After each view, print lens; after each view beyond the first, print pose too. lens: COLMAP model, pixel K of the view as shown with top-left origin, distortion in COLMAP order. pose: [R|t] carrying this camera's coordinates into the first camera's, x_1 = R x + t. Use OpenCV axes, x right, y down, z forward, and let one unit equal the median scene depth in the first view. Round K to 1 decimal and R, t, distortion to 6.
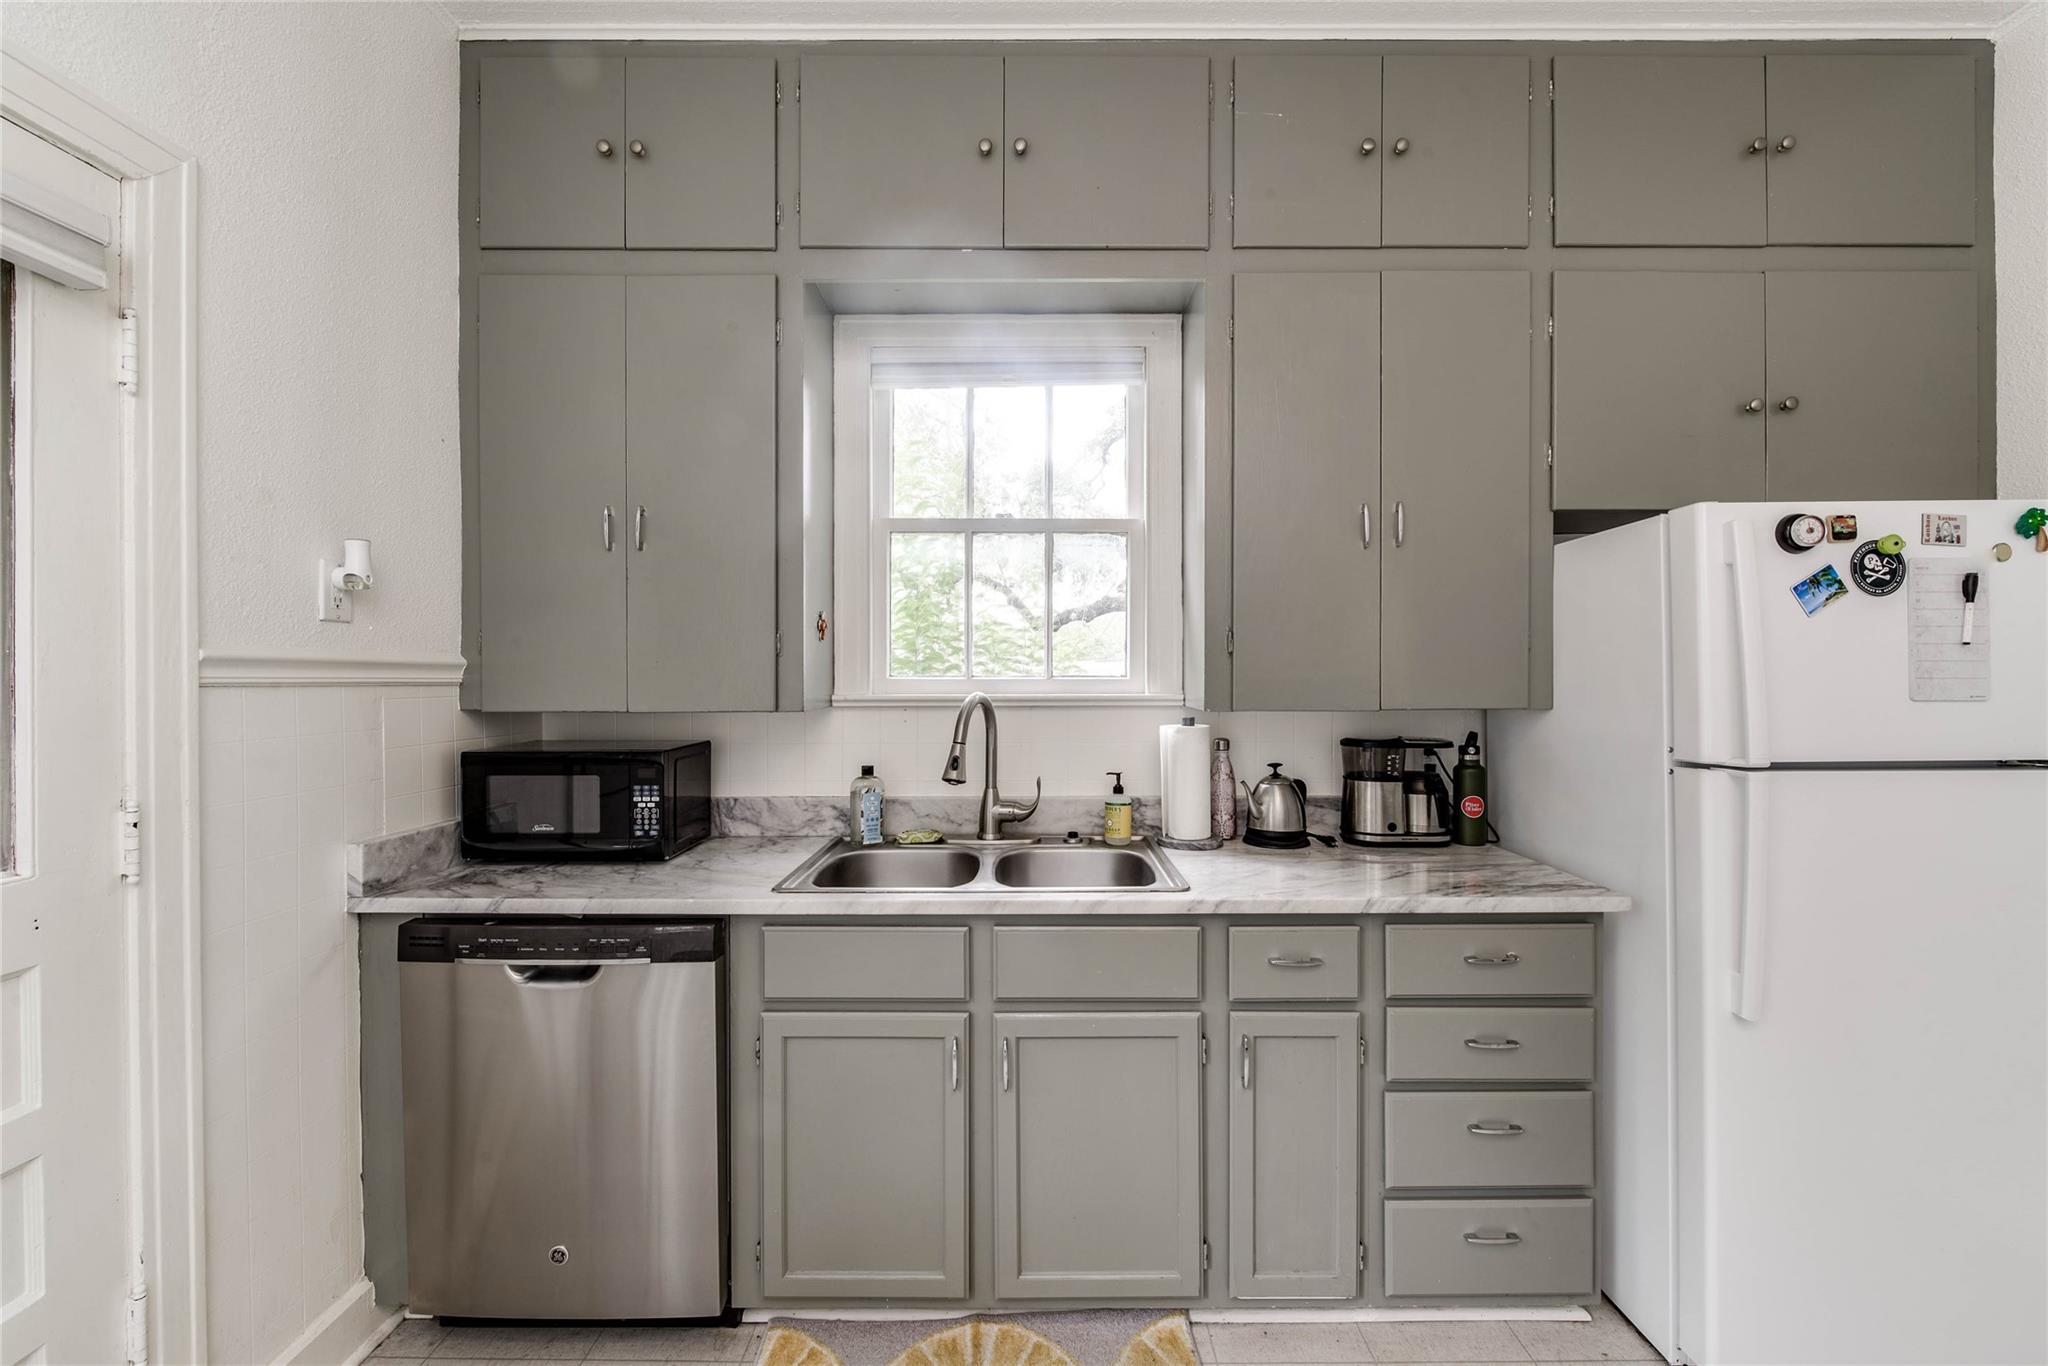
lens RADIAL K [[820.8, 0, 1022.8], [0, 820.8, 678.7], [0, 0, 1]] dist [-0.005458, -0.002583]
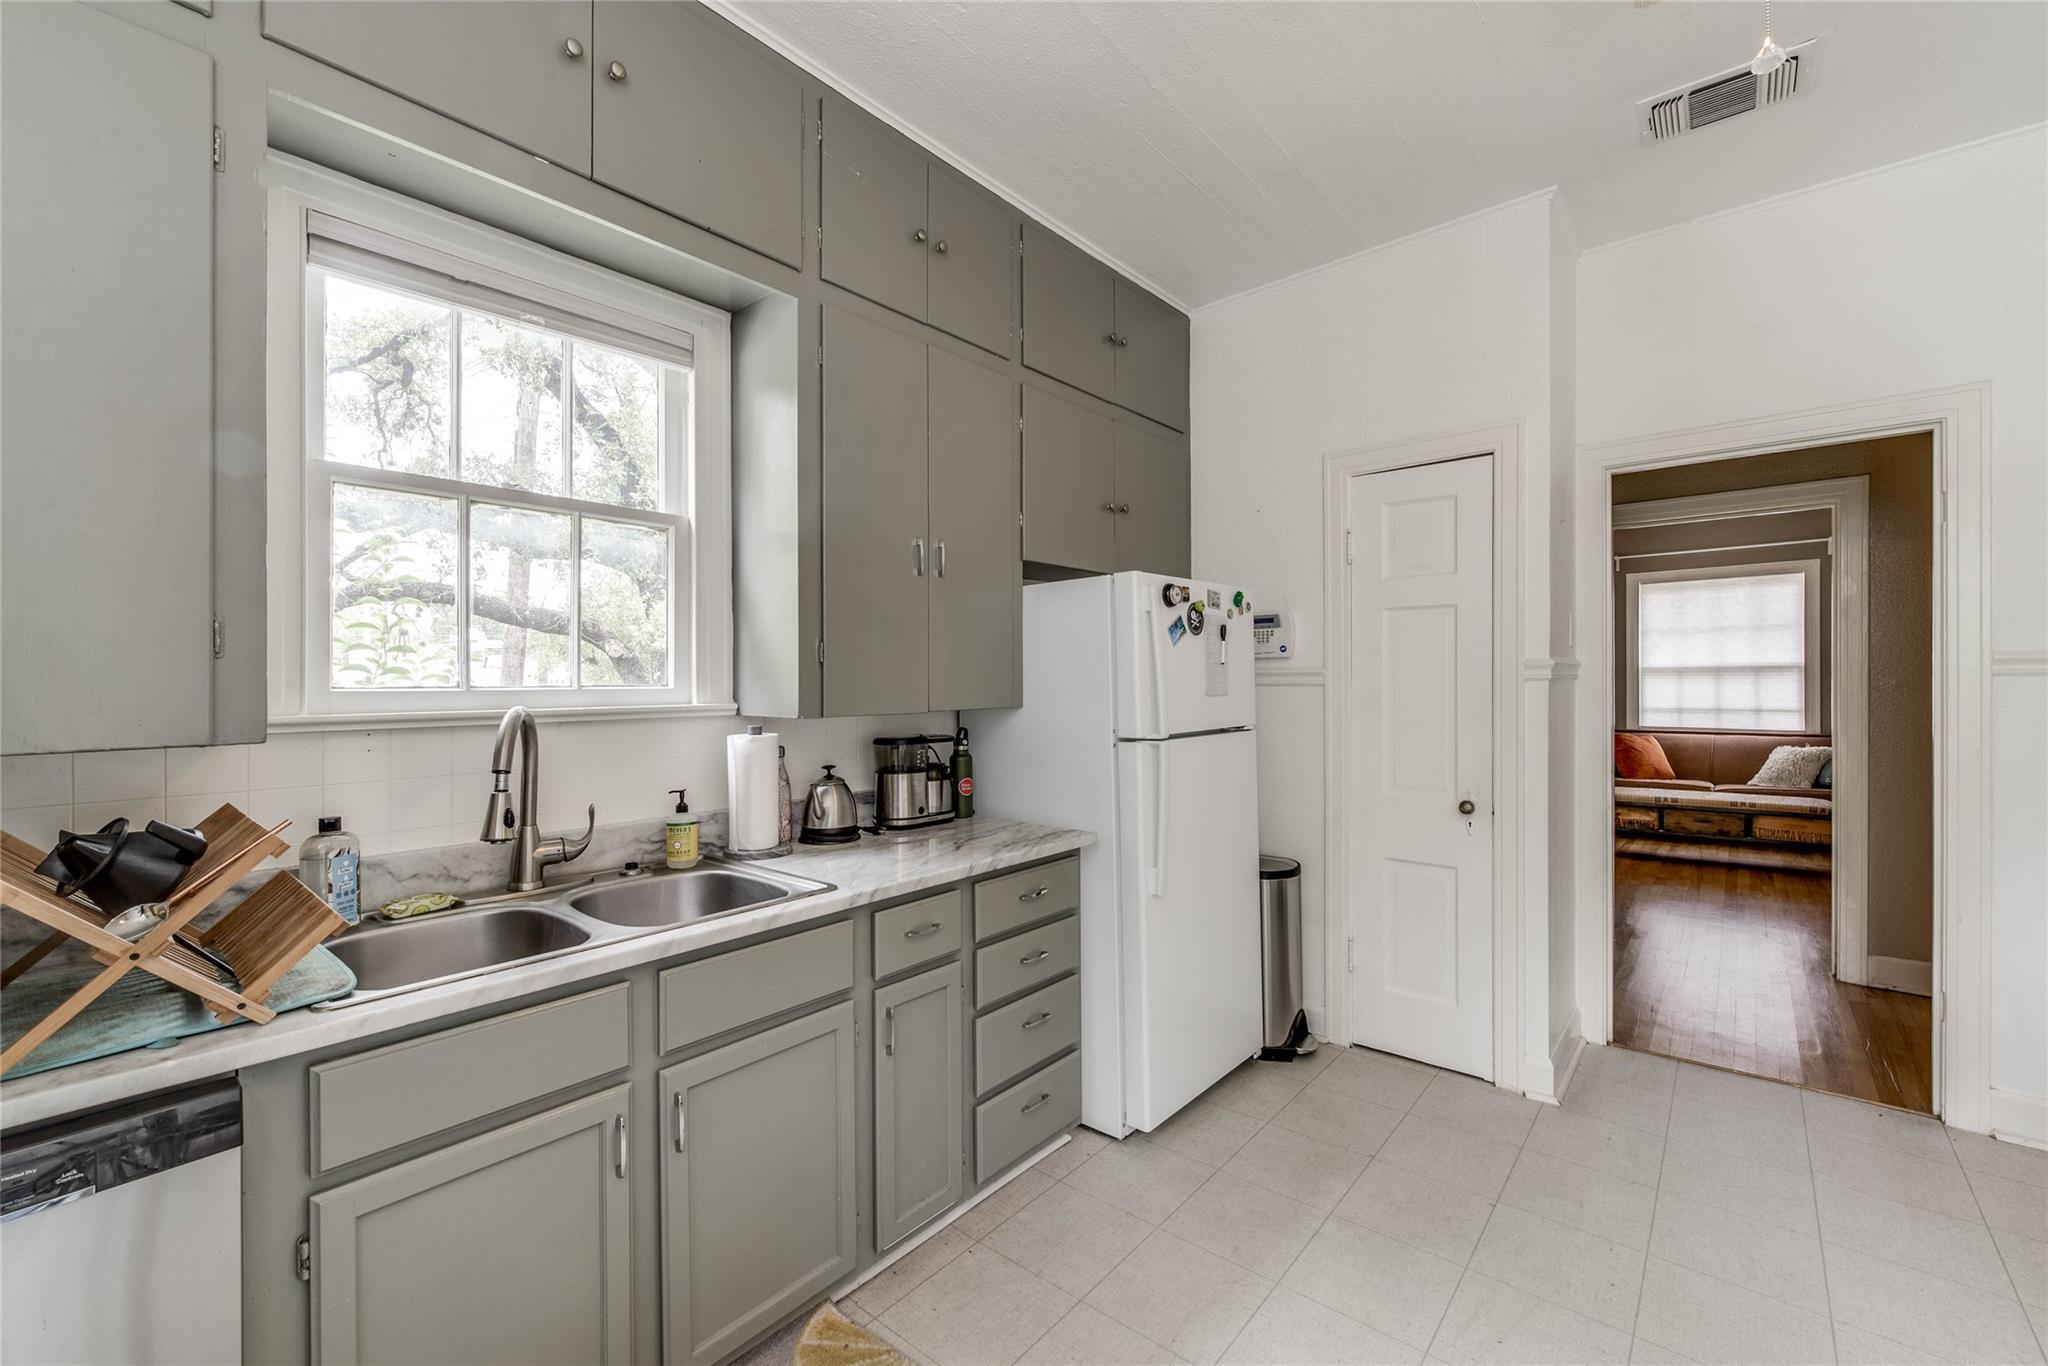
lens RADIAL K [[820.8, 0, 1057.1], [0, 820.8, 683.6], [0, 0, 1]] dist [-0.005458, -0.002583]
pose [[0.633660, -0.005371, 0.773593, -0.418995], [0.008787, 0.999961, -0.000255, -0.001280], [-0.773562, 0.006959, 0.633682, 0.113445]]
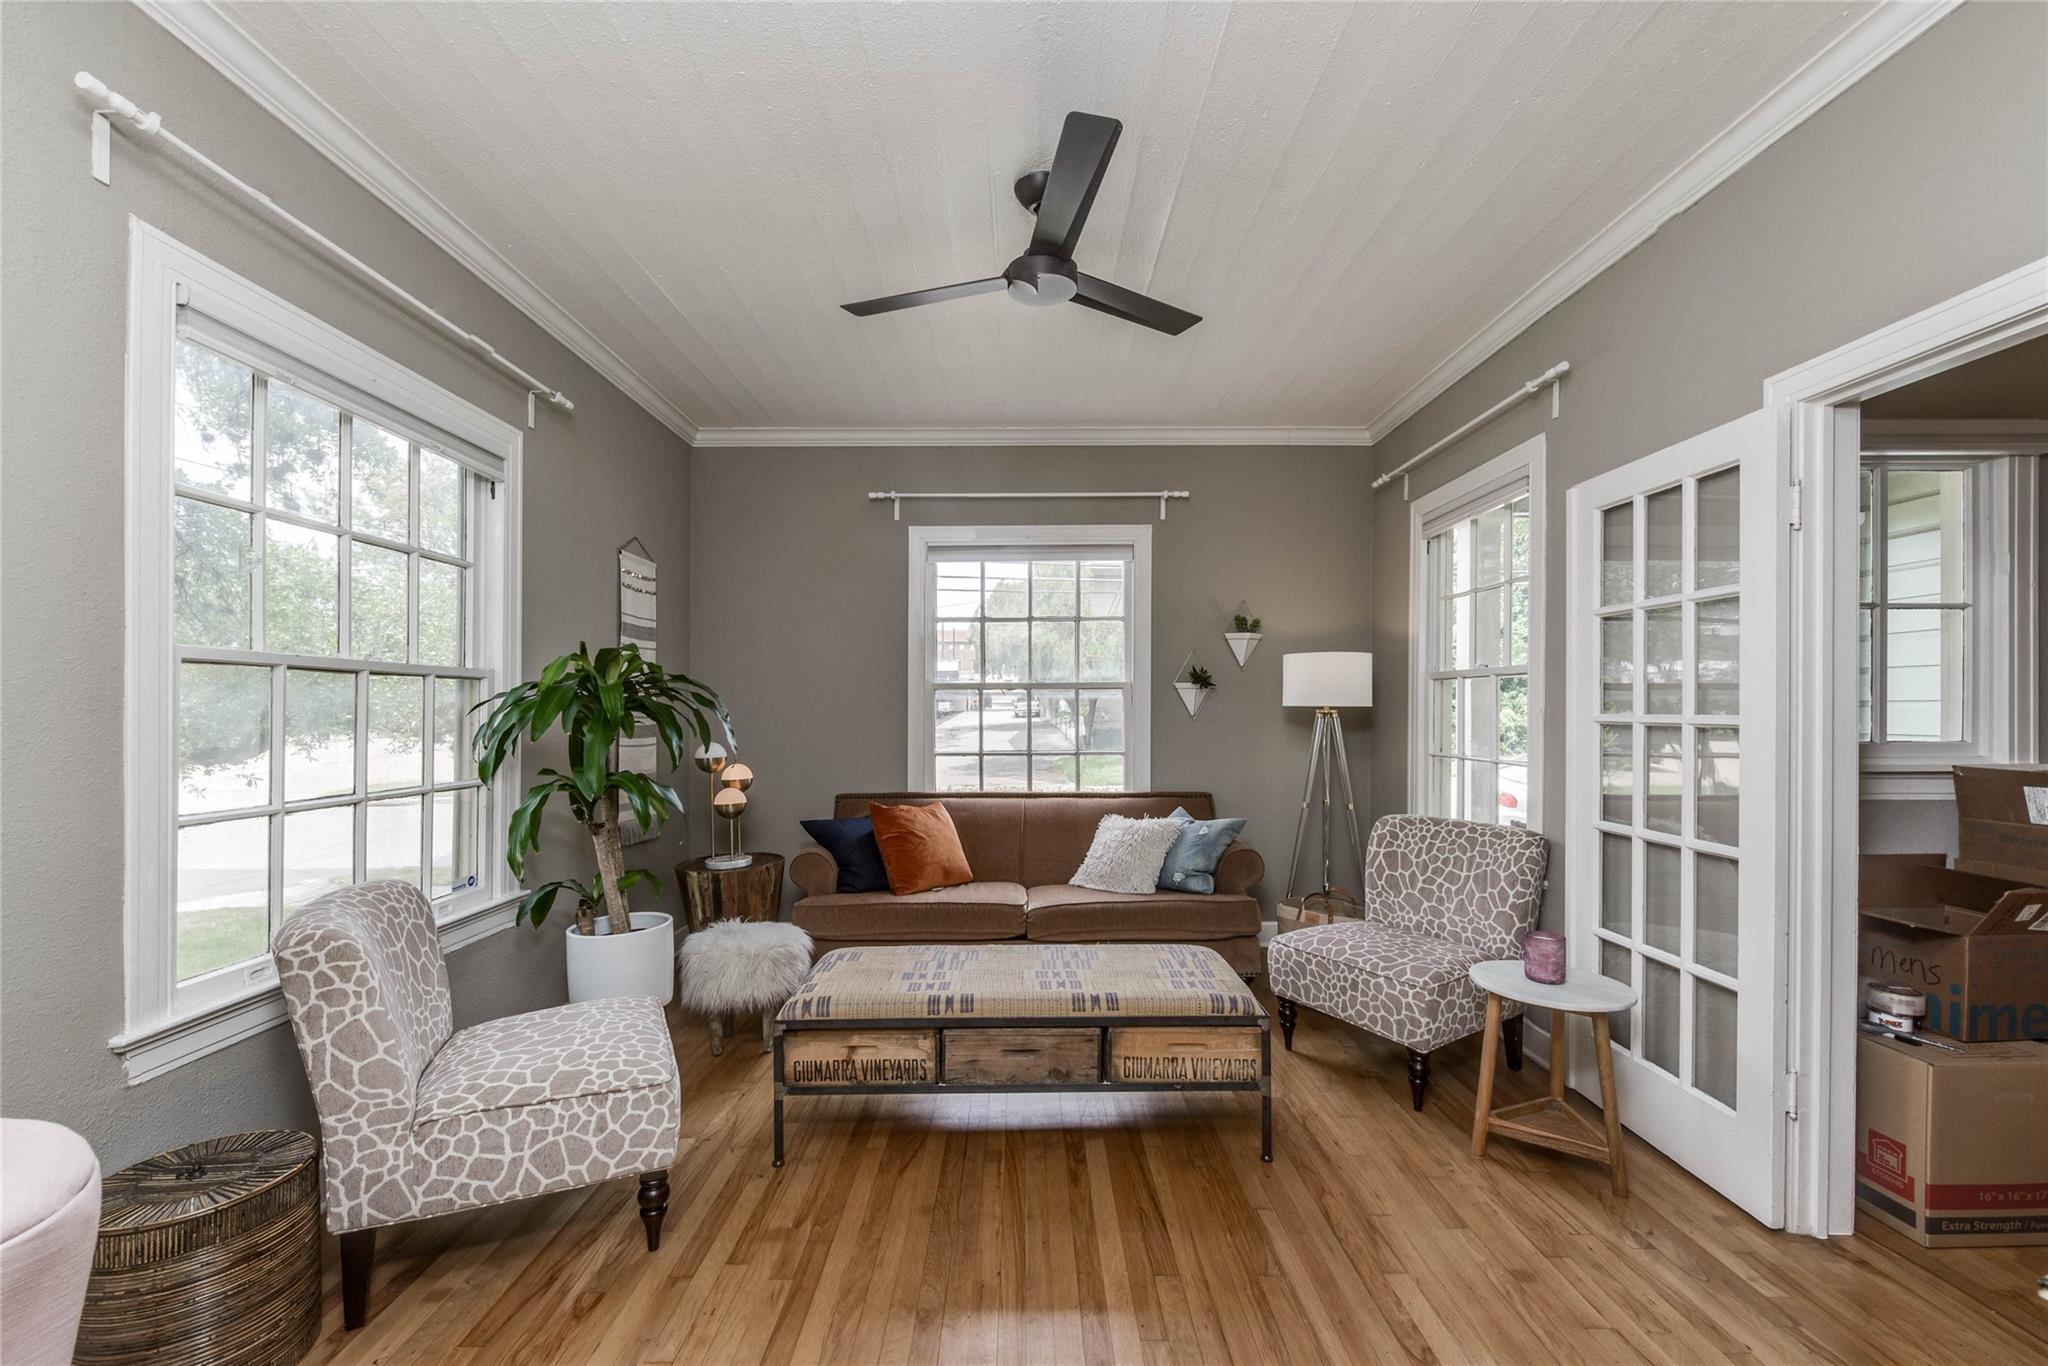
lens RADIAL K [[820.8, 0, 1027.3], [0, 820.8, 709.3], [0, 0, 1]] dist [-0.005458, -0.002583]
pose [[-0.020705, -0.006753, 0.999763, 3.092428], [0.004075, 0.999968, 0.006839, -0.009149], [-0.999777, 0.004216, -0.020677, 0.230939]]
